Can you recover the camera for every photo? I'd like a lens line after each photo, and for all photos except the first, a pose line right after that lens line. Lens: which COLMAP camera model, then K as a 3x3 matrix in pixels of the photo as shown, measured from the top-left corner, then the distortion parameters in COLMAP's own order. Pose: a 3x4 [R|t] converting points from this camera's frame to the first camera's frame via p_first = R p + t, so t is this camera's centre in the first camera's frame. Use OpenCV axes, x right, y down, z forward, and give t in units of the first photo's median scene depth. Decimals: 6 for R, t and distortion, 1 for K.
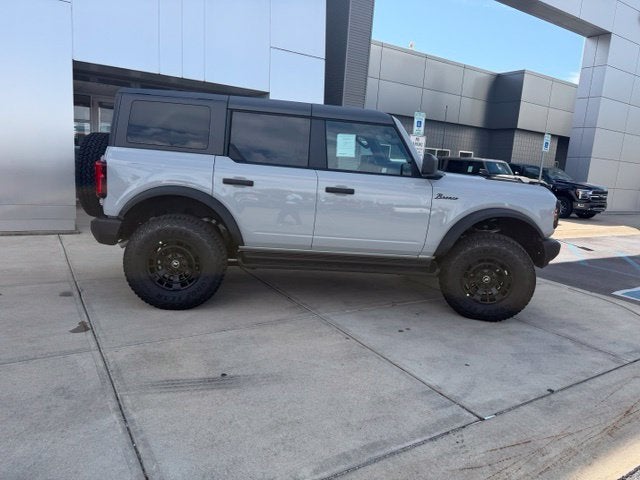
lens RADIAL K [[452.5, 0, 322.0], [0, 452.5, 242.3], [0, 0, 1]] dist [0.035635, -0.045928]
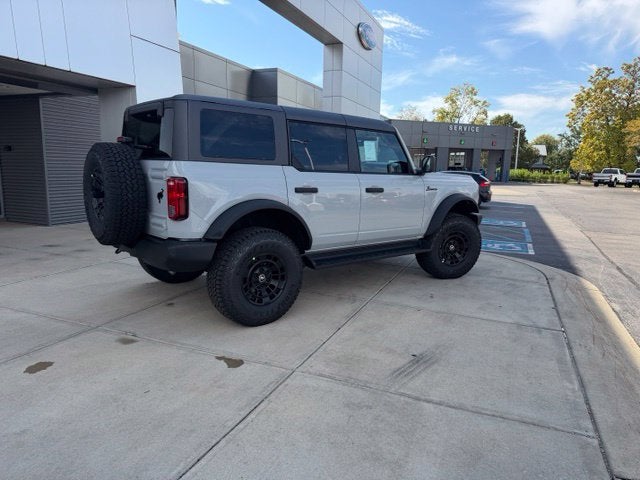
lens RADIAL K [[452.5, 0, 322.0], [0, 452.5, 242.3], [0, 0, 1]] dist [0.035635, -0.045928]
pose [[0.817886, -0.142638, 0.557420, -0.741423], [0.128009, 0.989614, 0.065408, -0.075446], [-0.560960, 0.017858, 0.827650, 0.116617]]
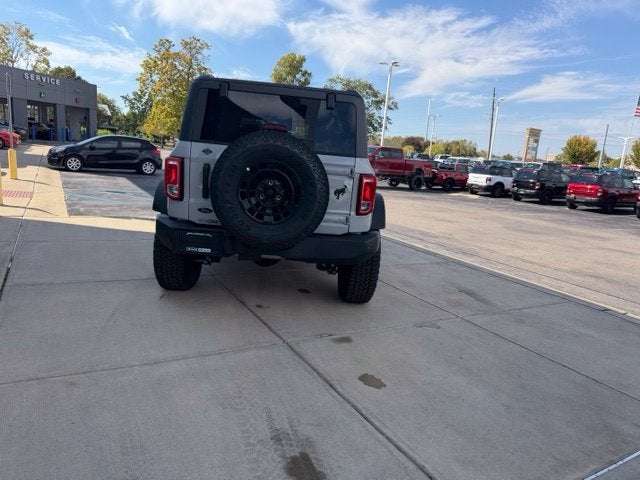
lens RADIAL K [[452.5, 0, 322.0], [0, 452.5, 242.3], [0, 0, 1]] dist [0.035635, -0.045928]
pose [[0.046044, -0.261319, 0.964154, -1.370524], [0.087344, 0.962534, 0.256708, -0.283478], [-0.995114, 0.072393, 0.067143, 1.018606]]
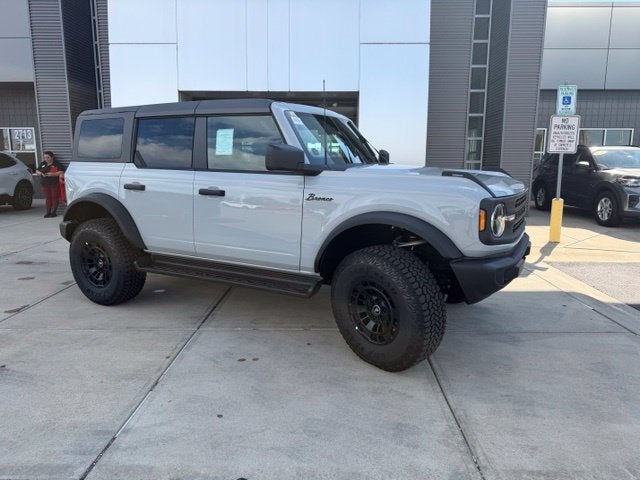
lens RADIAL K [[452.8, 0, 322.1], [0, 452.8, 234.9], [0, 0, 1]] dist [0.032721, -0.044294]
pose [[0.828549, 0.023037, -0.559443, 0.733451], [-0.039107, 0.999094, -0.016777, -0.023179], [0.558550, 0.035778, 0.828699, 0.376537]]
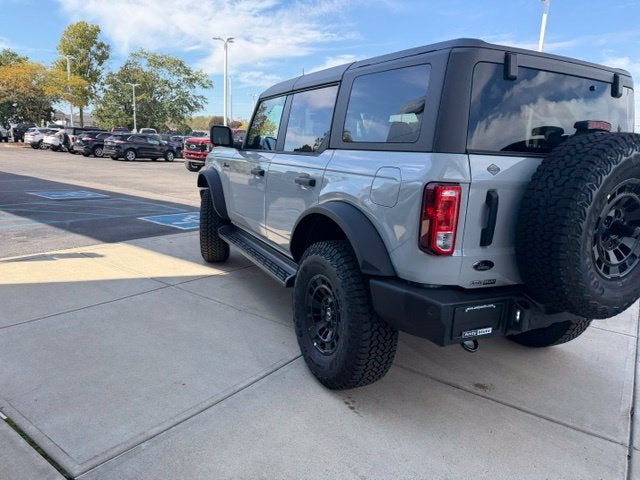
lens RADIAL K [[455.6, 0, 313.3], [0, 455.6, 241.0], [0, 0, 1]] dist [0.000342, -0.001071]
pose [[-0.354201, -0.279651, 0.892377, -0.912895], [0.083751, 0.940921, 0.328106, -0.355711], [-0.931412, 0.190953, -0.309854, 1.641037]]
